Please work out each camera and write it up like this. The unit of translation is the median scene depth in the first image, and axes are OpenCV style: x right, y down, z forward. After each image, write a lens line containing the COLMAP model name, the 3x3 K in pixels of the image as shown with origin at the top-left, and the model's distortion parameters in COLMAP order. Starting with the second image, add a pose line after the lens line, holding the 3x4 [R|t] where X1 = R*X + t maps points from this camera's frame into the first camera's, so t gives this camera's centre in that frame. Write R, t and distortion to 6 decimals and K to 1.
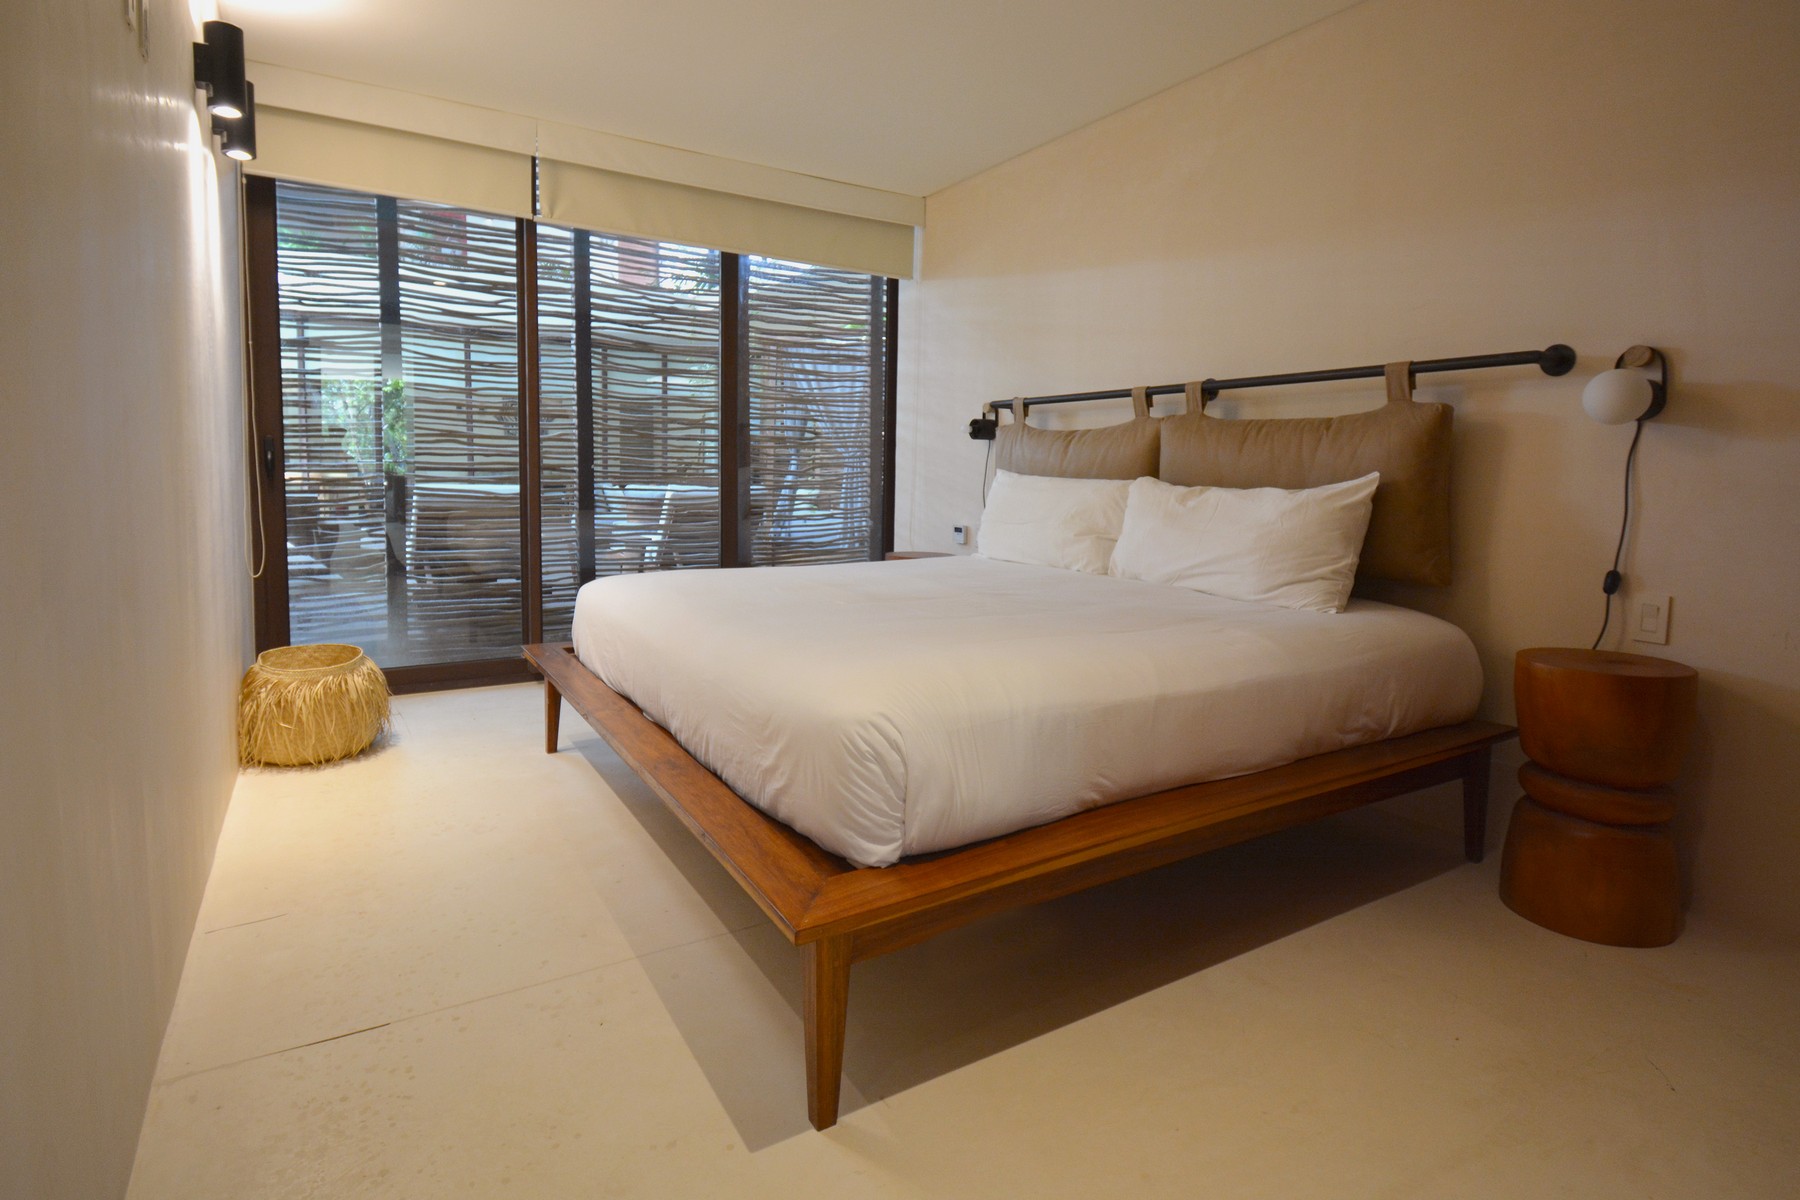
lens RADIAL K [[881.2, 0, 894.0], [0, 881.2, 545.3], [0, 0, 1]] dist [0.002826, -0.016081]
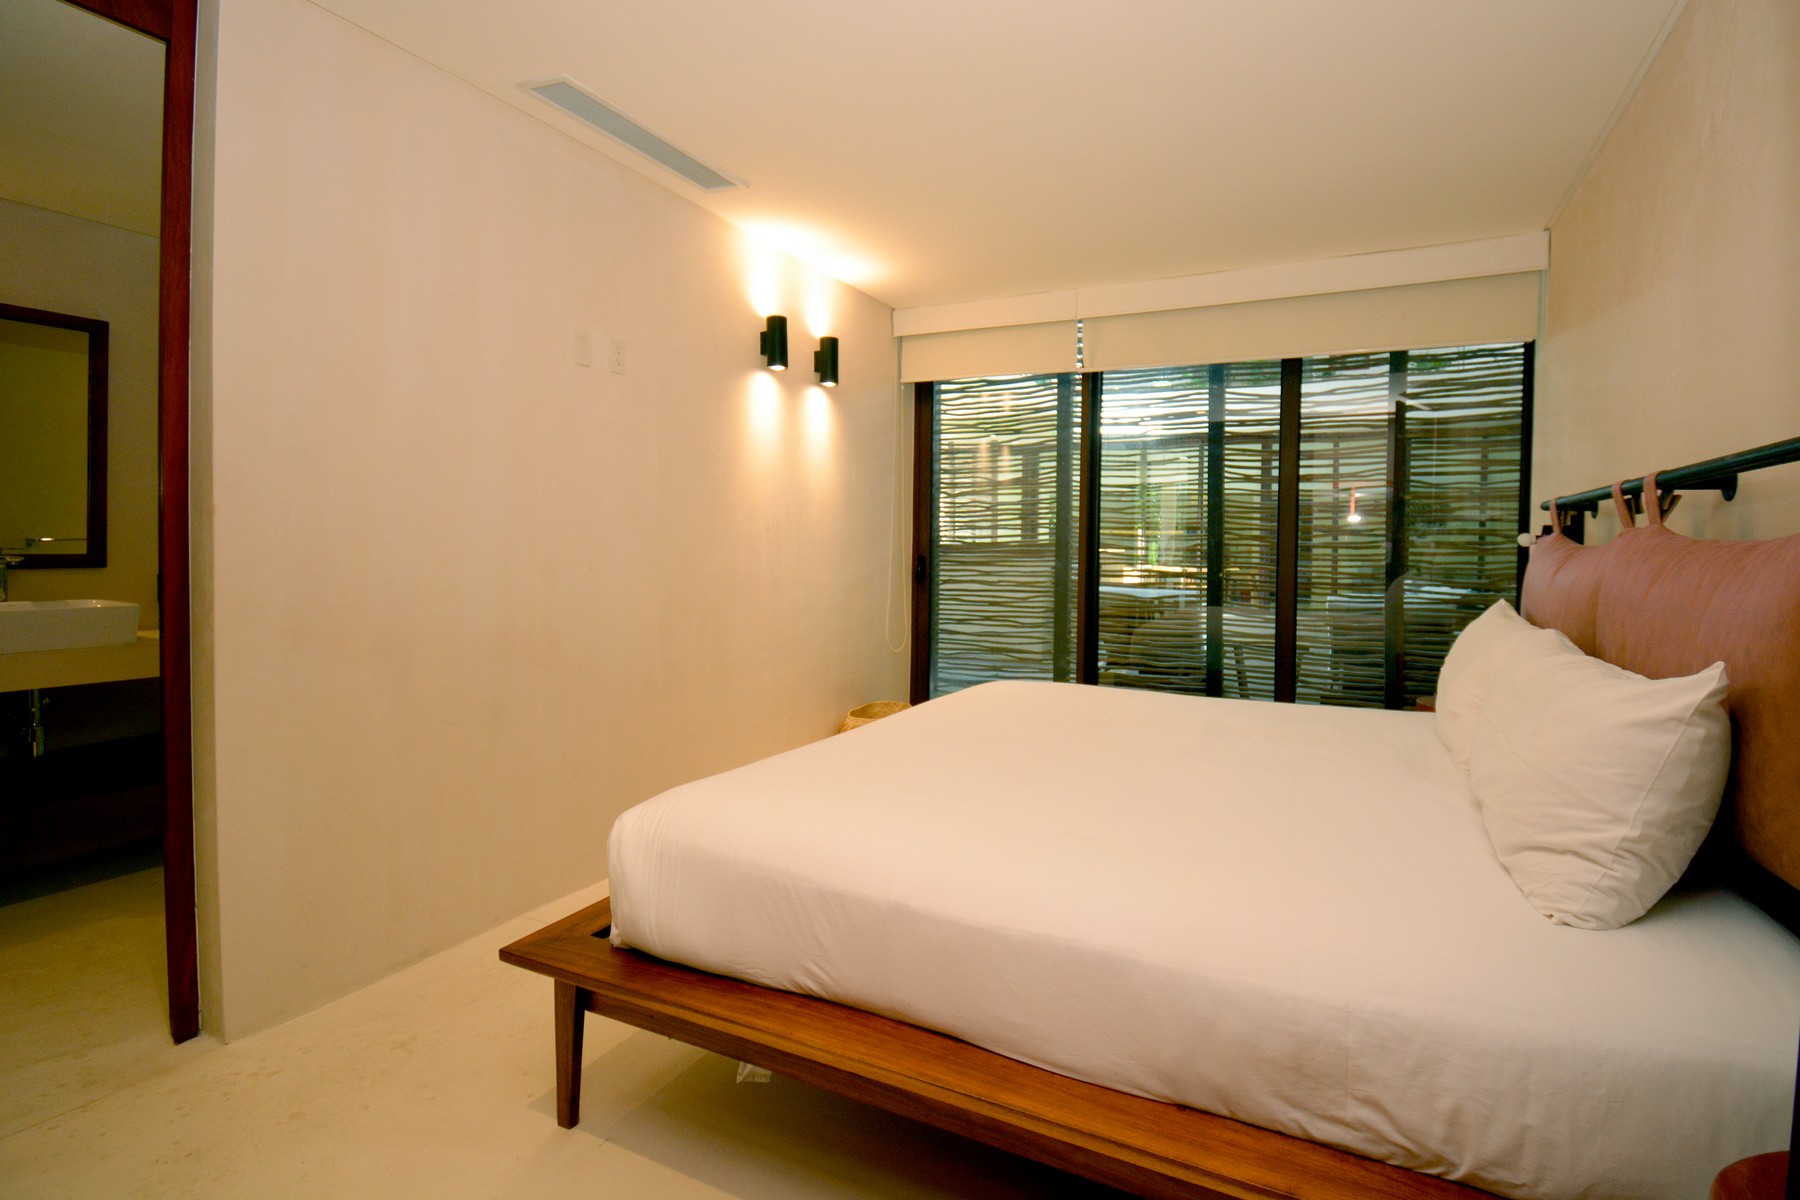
lens RADIAL K [[881.2, 0, 894.0], [0, 881.2, 545.3], [0, 0, 1]] dist [0.002826, -0.016081]
pose [[0.530064, -0.018695, -0.847751, 0.731839], [-0.073833, 0.994942, -0.068105, -0.082110], [0.844737, 0.098693, 0.526003, 0.371673]]
